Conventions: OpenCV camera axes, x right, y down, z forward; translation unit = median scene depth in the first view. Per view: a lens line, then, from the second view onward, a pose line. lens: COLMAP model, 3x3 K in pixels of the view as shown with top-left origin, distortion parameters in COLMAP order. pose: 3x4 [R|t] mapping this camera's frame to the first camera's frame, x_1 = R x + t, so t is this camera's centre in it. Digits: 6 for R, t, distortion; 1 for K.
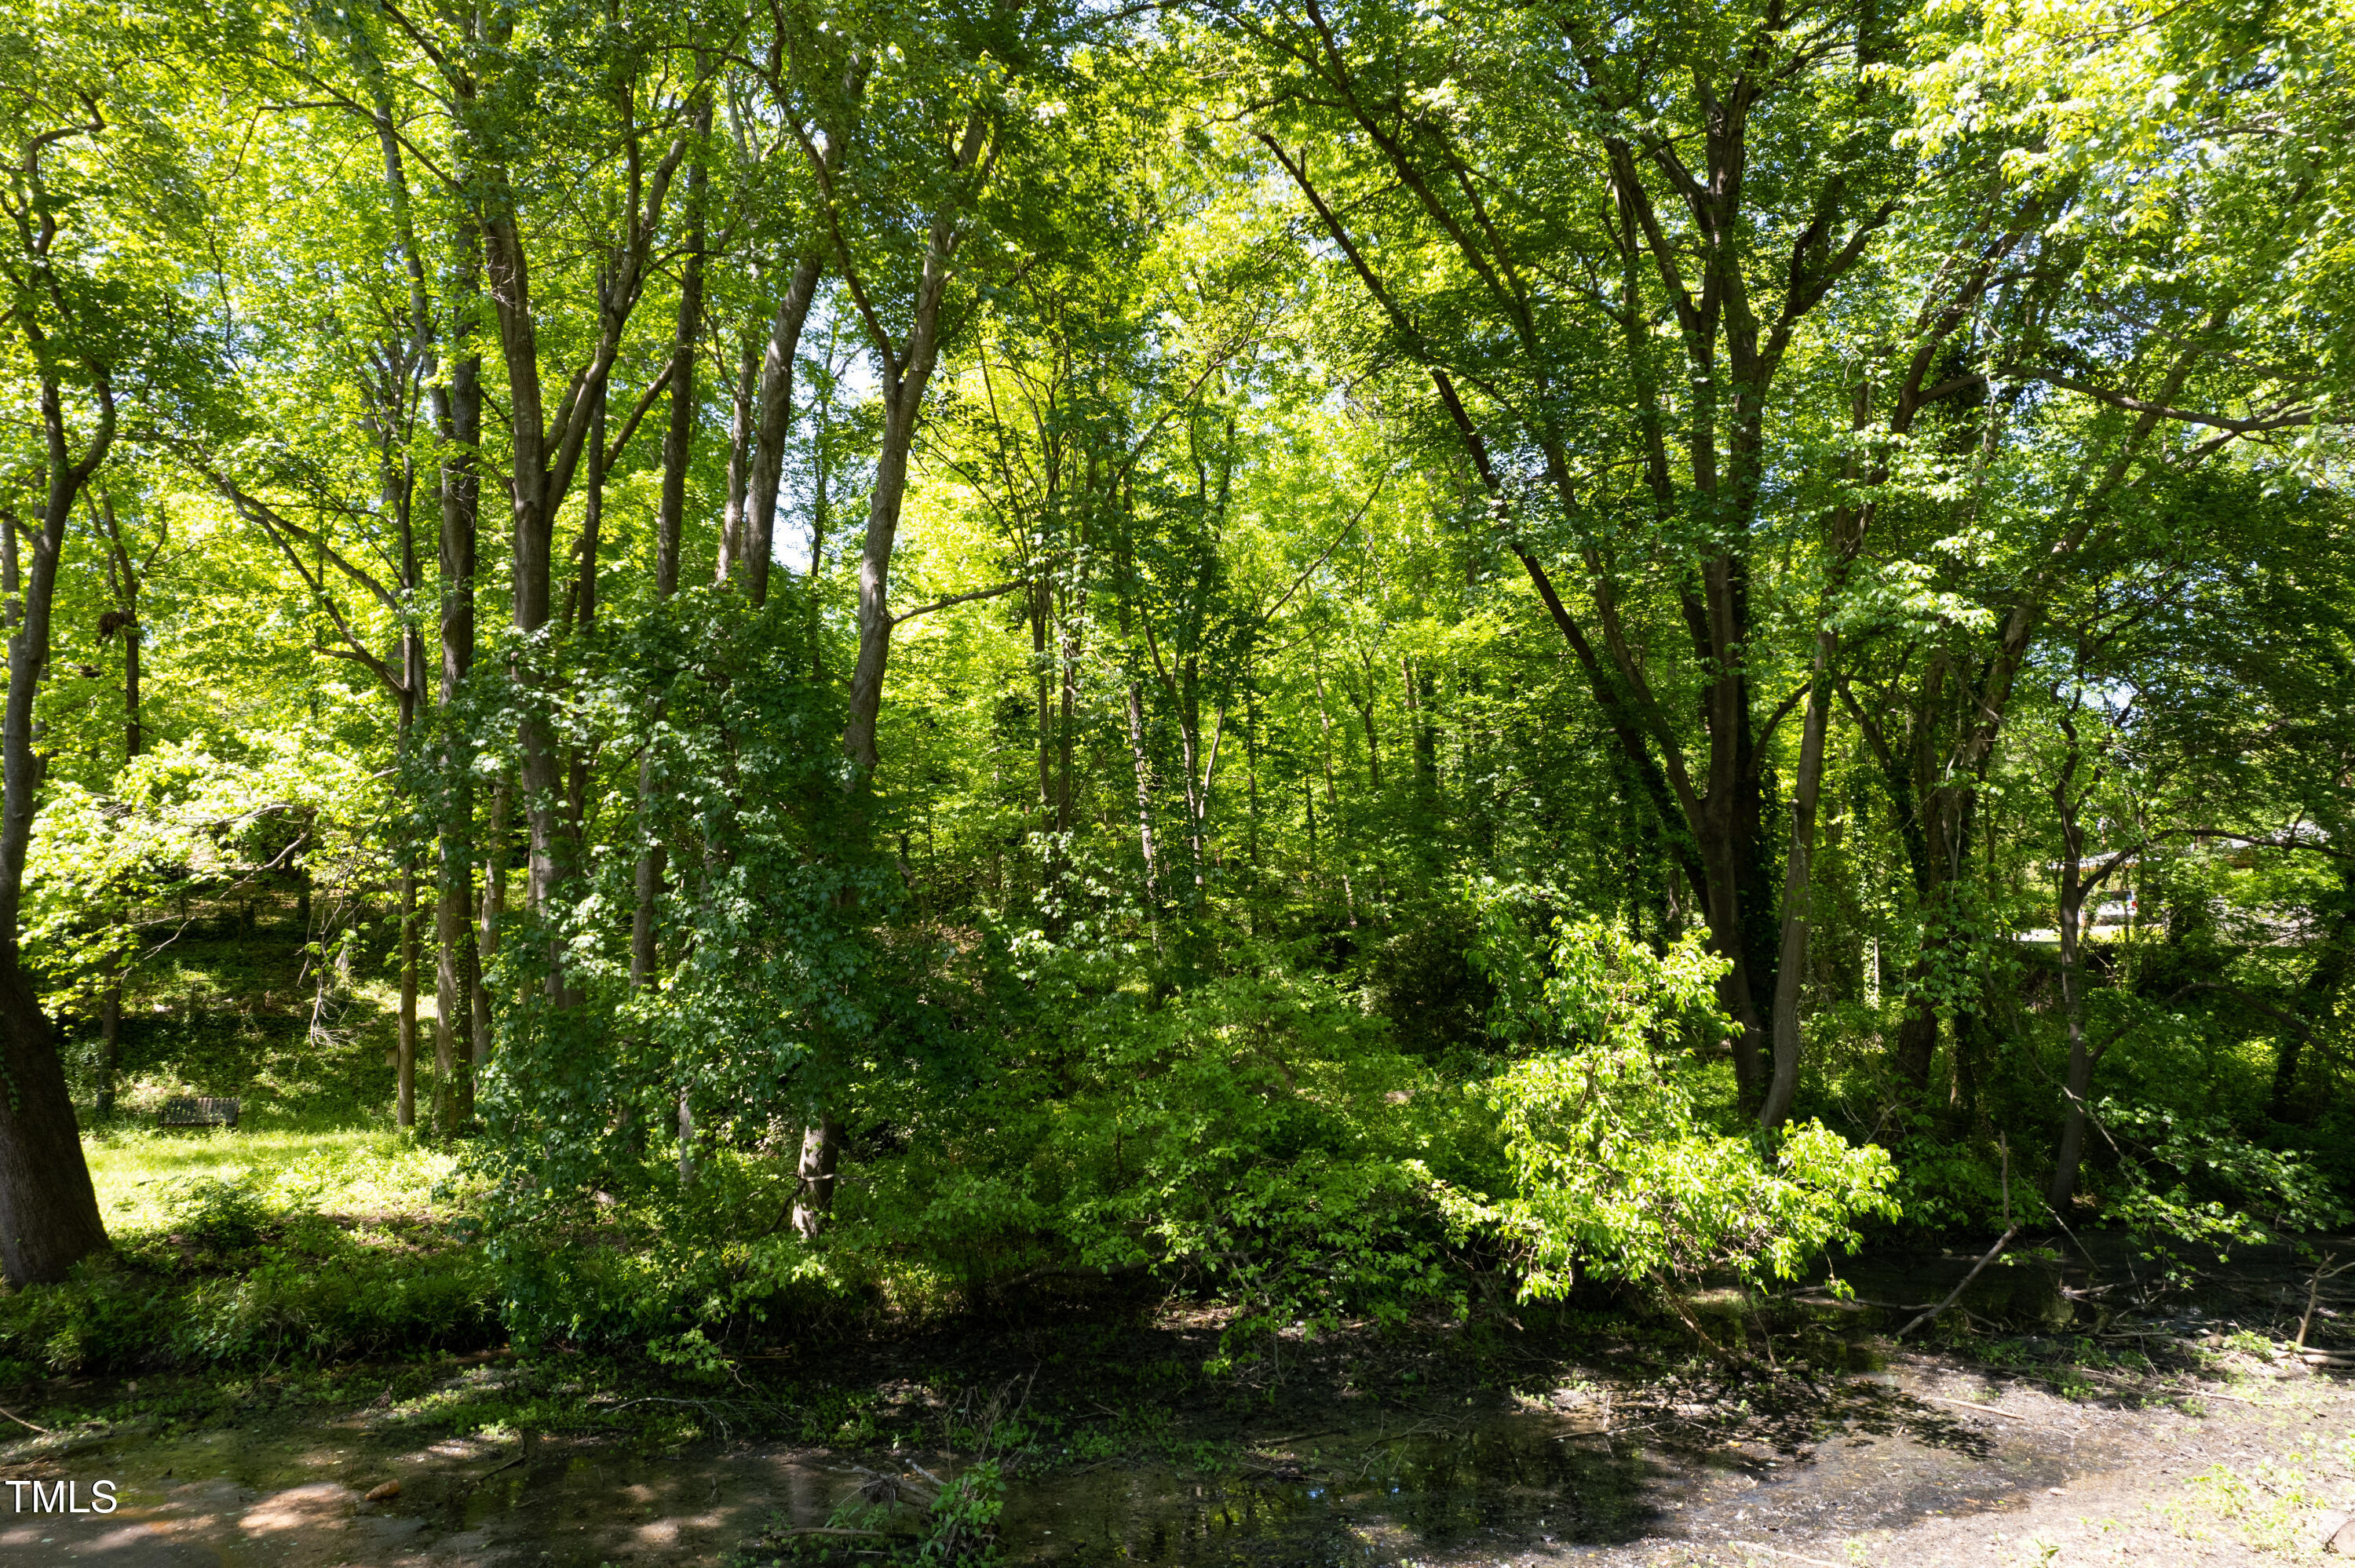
lens RADIAL K [[1614.2, 0, 1196.0], [0, 1614.2, 787.0], [0, 0, 1]] dist [-0.060835, 0.105690]
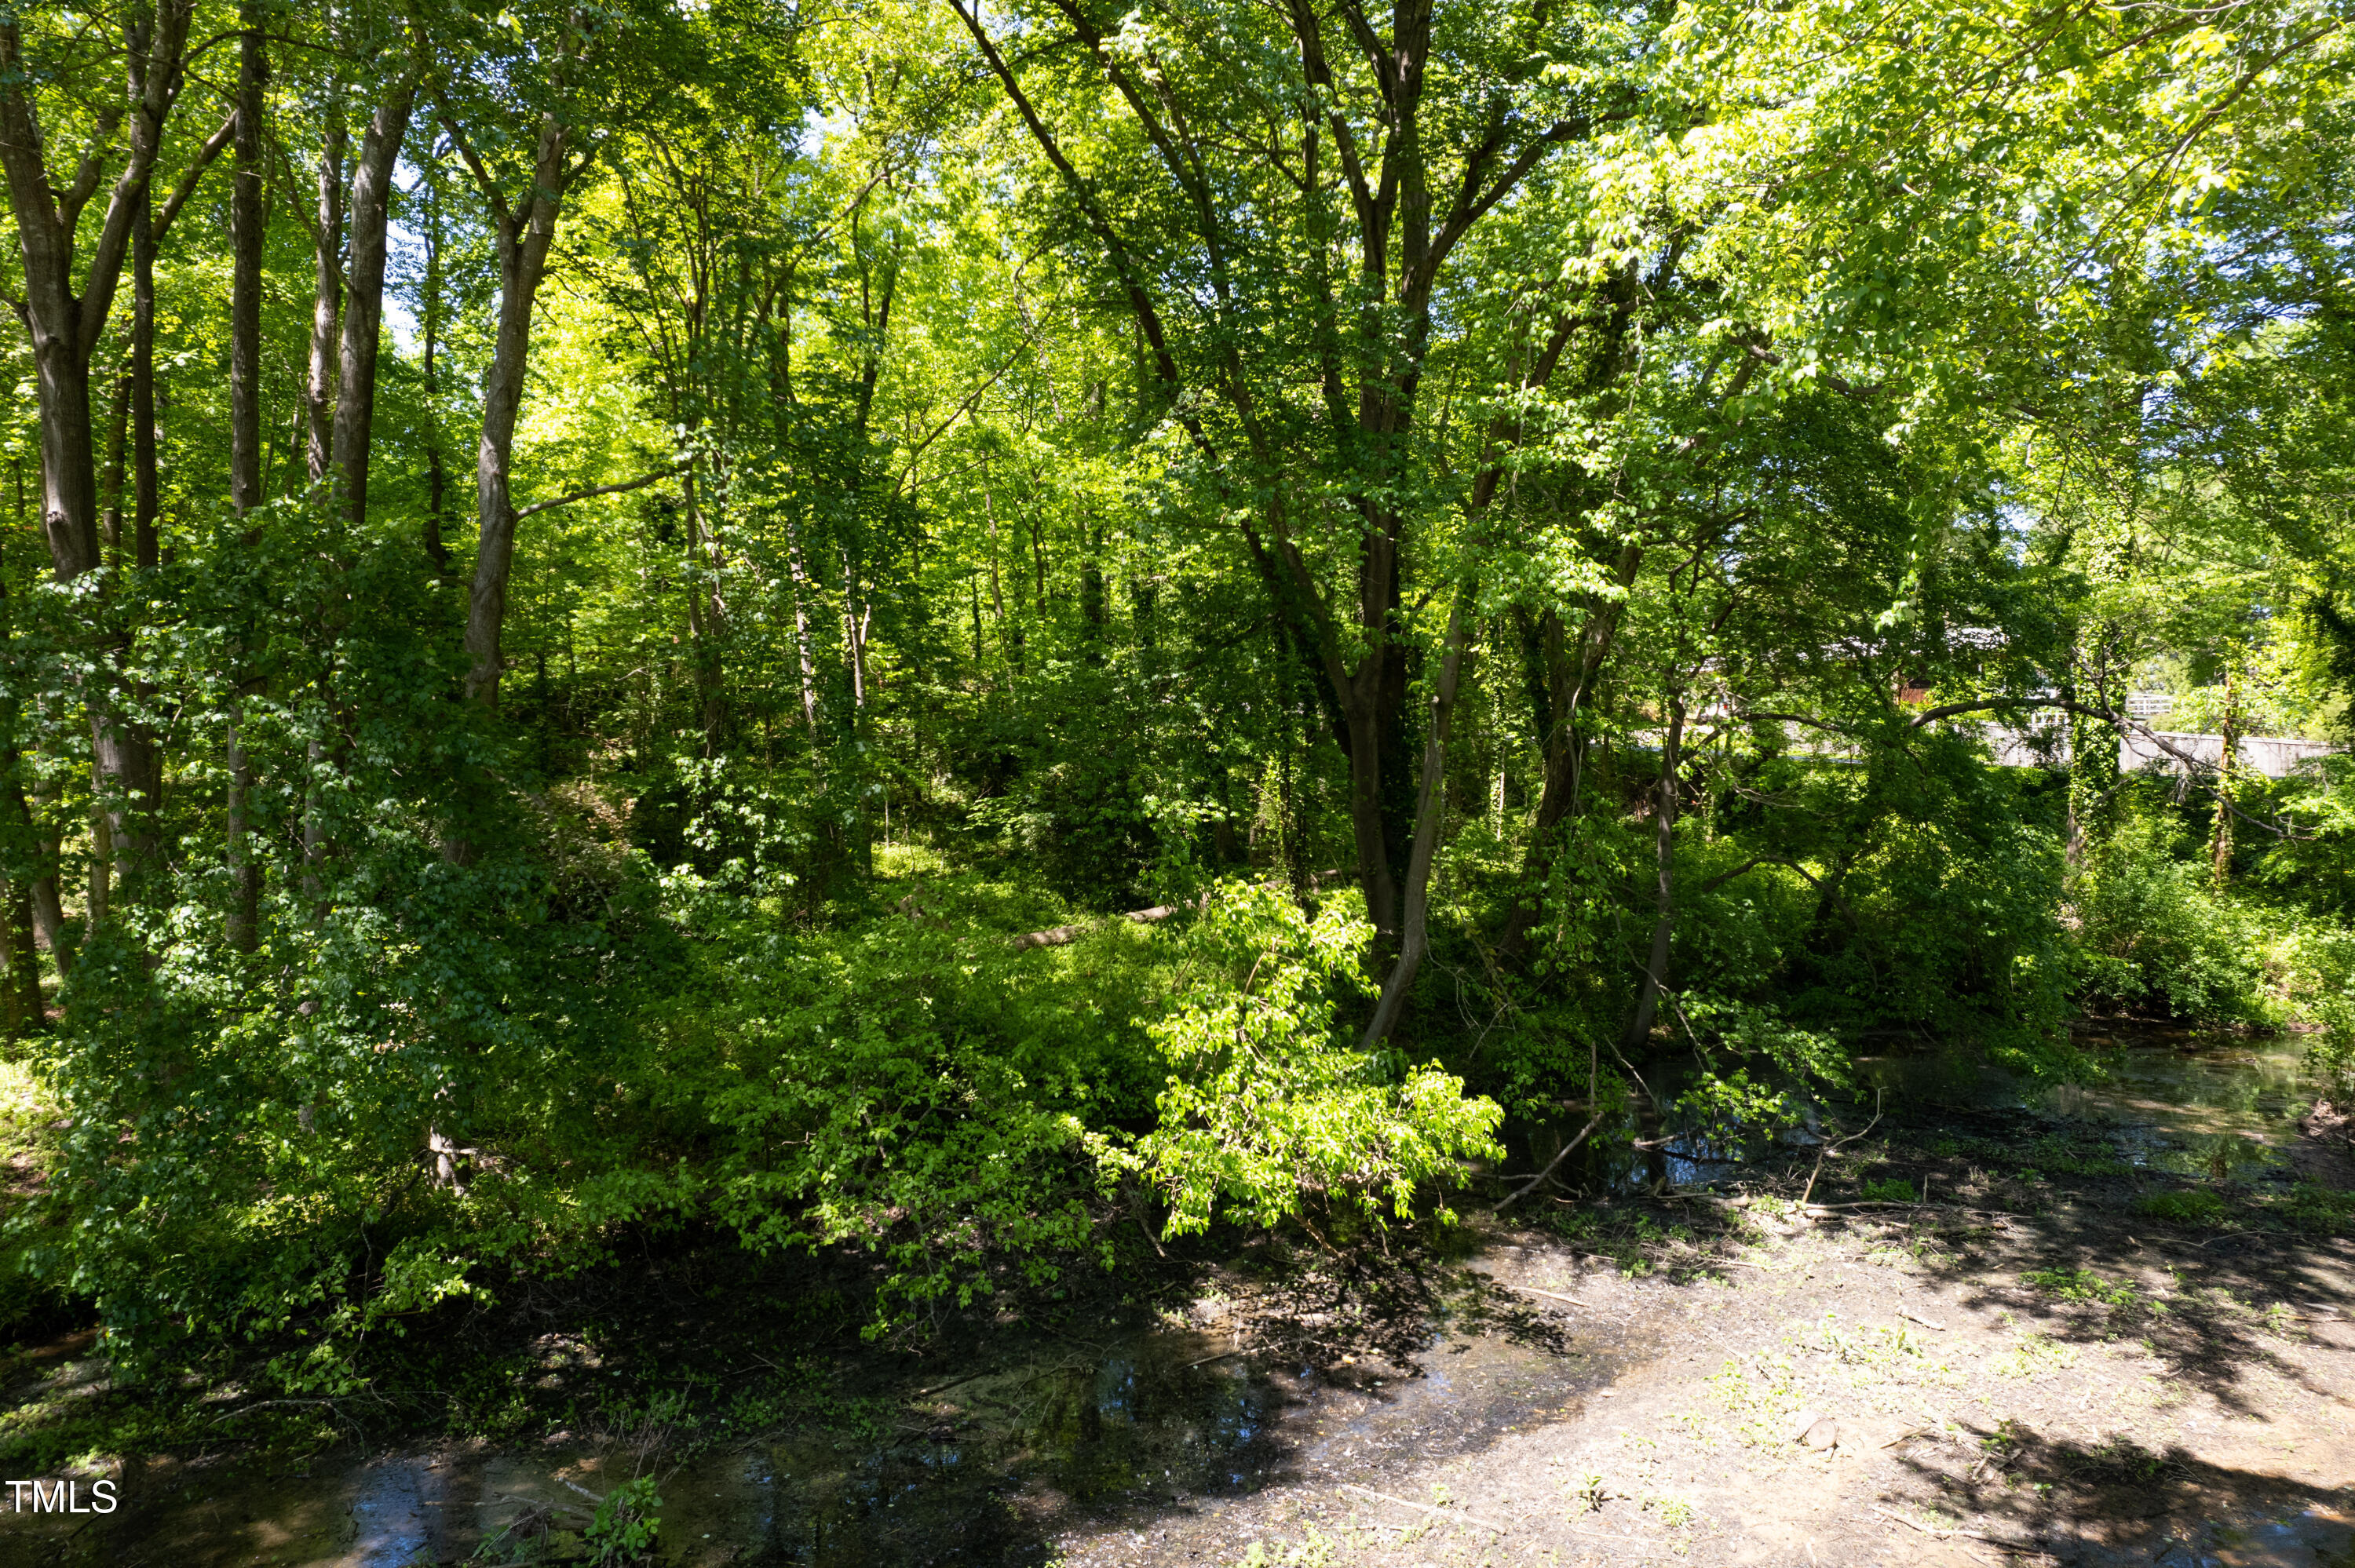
lens RADIAL K [[1614.2, 0, 1196.0], [0, 1614.2, 787.0], [0, 0, 1]] dist [-0.060835, 0.105690]
pose [[0.978956, 0.001600, 0.204064, 0.003752], [-0.035013, 0.986458, 0.160233, -0.132386], [-0.201044, -0.164007, 0.965755, 0.011258]]
